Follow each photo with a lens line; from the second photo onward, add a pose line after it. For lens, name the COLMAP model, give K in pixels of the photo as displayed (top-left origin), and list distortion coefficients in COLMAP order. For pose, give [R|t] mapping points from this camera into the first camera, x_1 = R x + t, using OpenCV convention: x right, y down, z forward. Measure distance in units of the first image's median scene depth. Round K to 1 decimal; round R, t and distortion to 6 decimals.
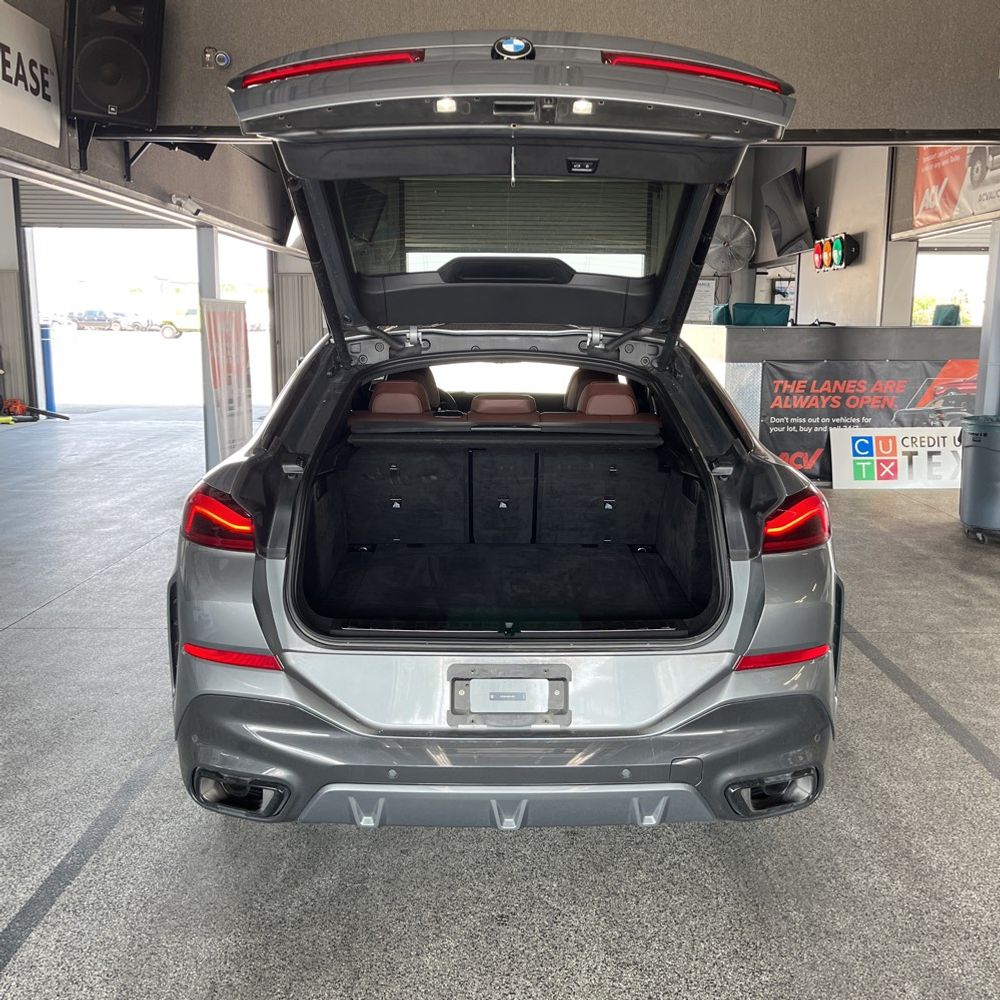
lens RADIAL K [[1016.6, 0, 500.0], [0, 1016.6, 500.0], [0, 0, 1]] dist [0.034828, -0.030070]
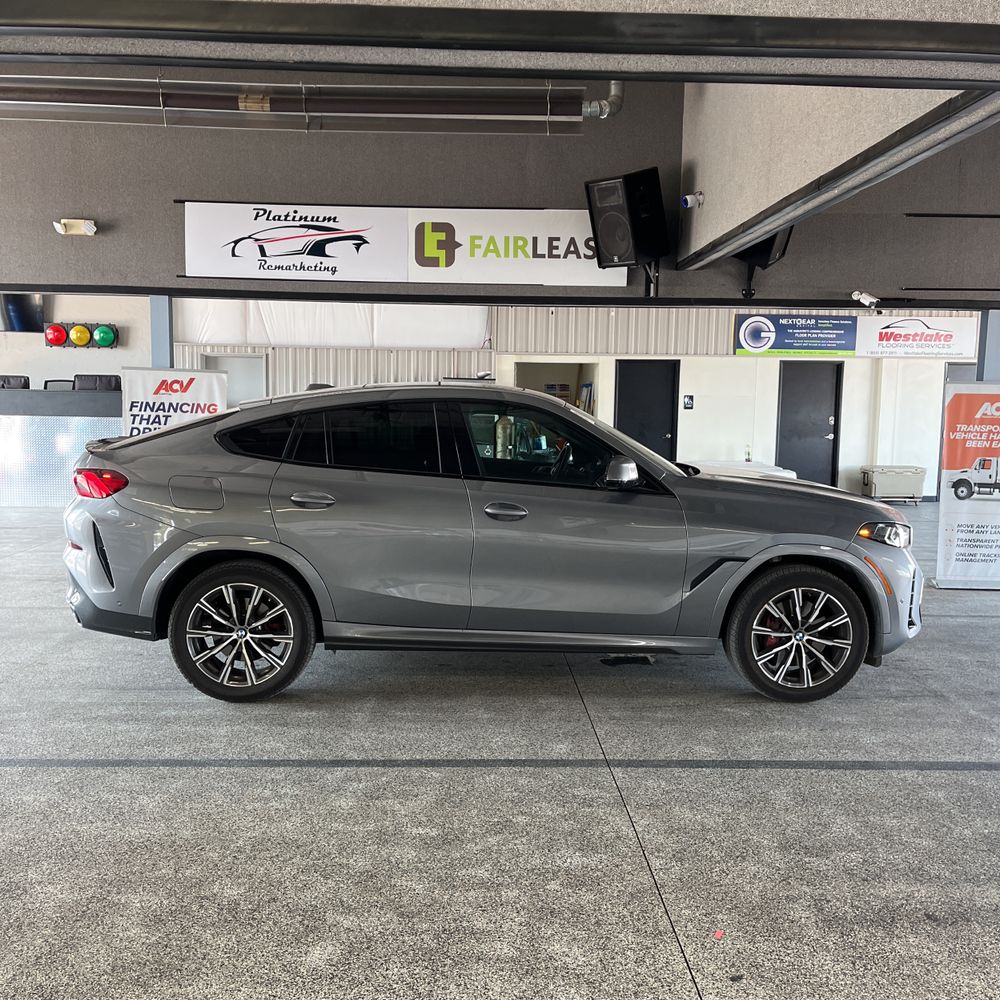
lens RADIAL K [[1023.1, 0, 500.0], [0, 1023.1, 500.0], [0, 0, 1]] dist [0.022501, -0.021181]
pose [[0.032639, 0.096050, -0.994841, 0.700077], [-0.191872, 0.977460, 0.088077, -0.084116], [0.980877, 0.188008, 0.050333, 0.502849]]
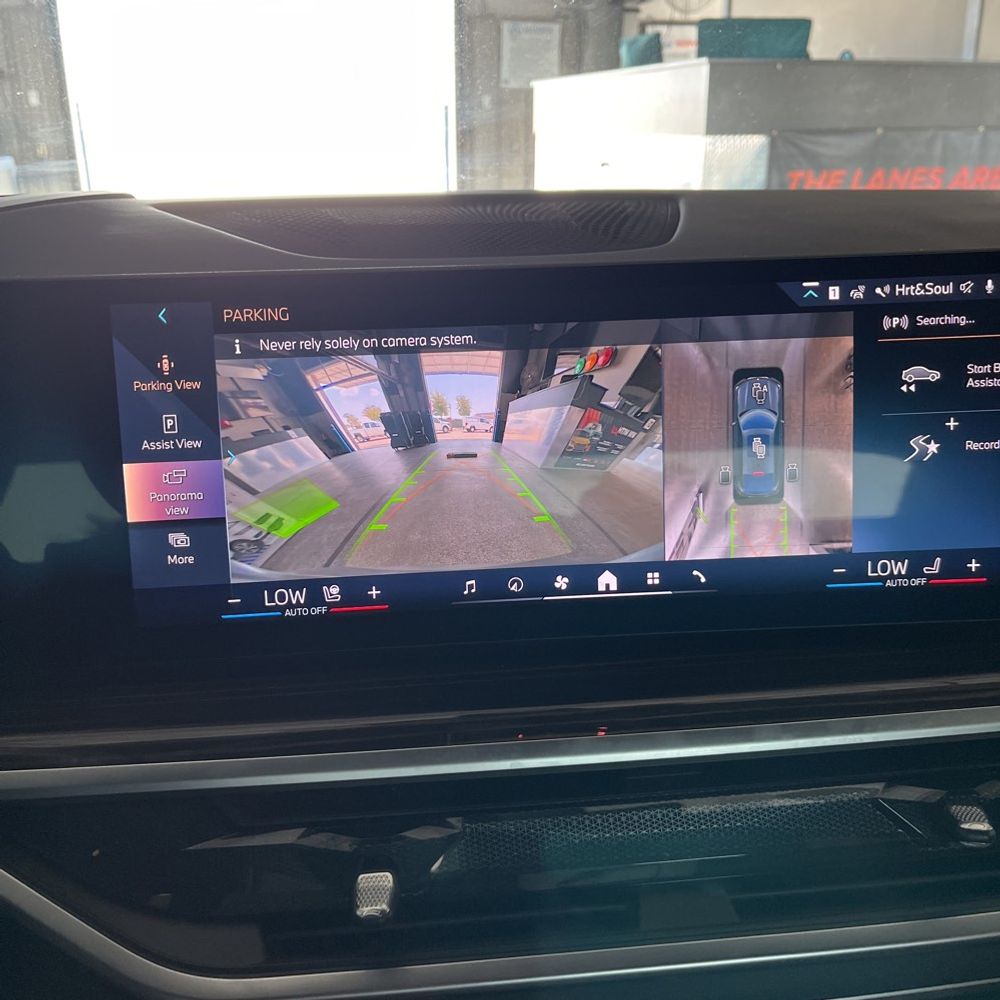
lens RADIAL K [[1016.6, 0, 500.0], [0, 1016.6, 500.0], [0, 0, 1]] dist [0.034828, -0.030070]
pose [[0.969000, -0.098188, 0.226710, -0.015994], [0.056098, 0.981109, 0.185146, -0.064471], [-0.240607, -0.166689, 0.956203, 0.569943]]
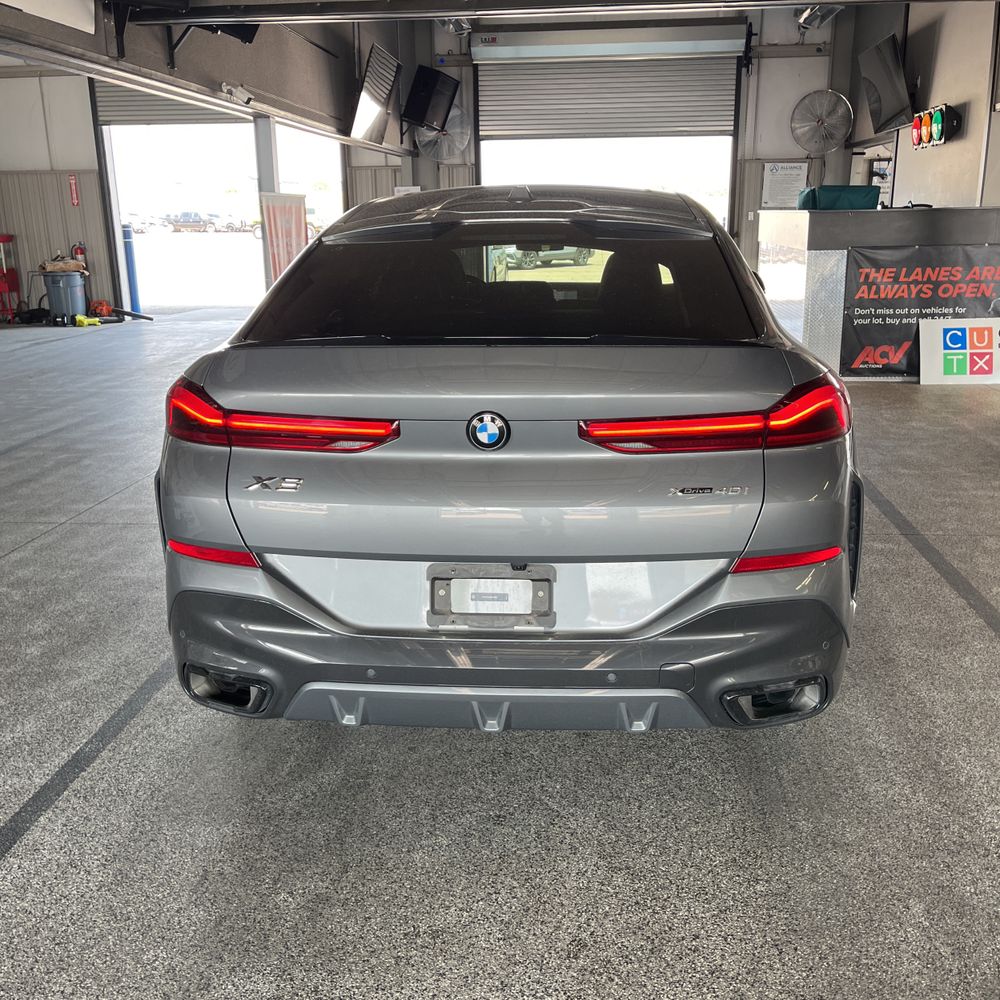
lens RADIAL K [[1016.6, 0, 500.0], [0, 1016.6, 500.0], [0, 0, 1]] dist [0.034828, -0.030070]
pose [[0.995823, 0.005346, -0.091147, 0.028773], [0.003564, 0.995247, 0.097320, 0.002405], [0.091235, -0.097238, 0.991071, 0.016780]]
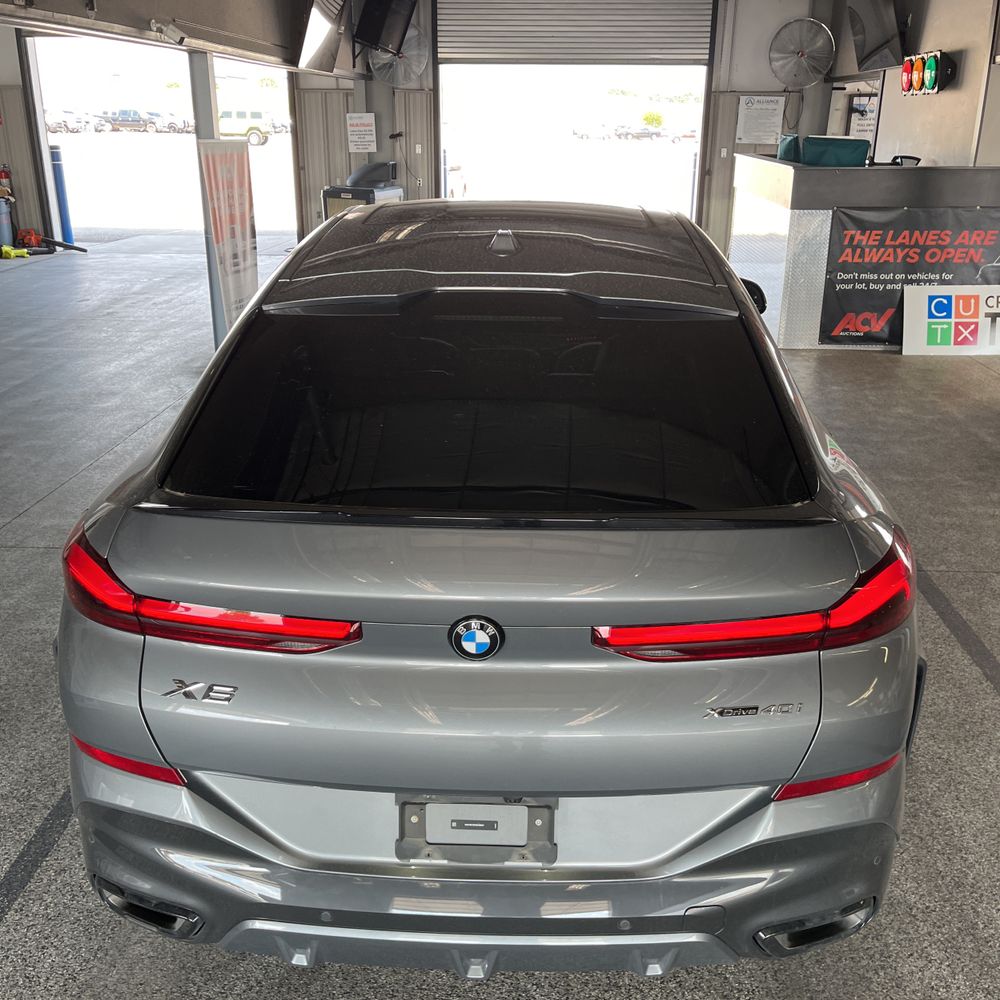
lens RADIAL K [[1018.0, 0, 500.0], [0, 1018.0, 500.0], [0, 0, 1]] dist [0.038338, -0.027733]
pose [[0.998832, 0.016929, -0.045259, 0.015891], [-0.008457, 0.983409, 0.181207, -0.052122], [0.047576, -0.180613, 0.982403, 0.079187]]
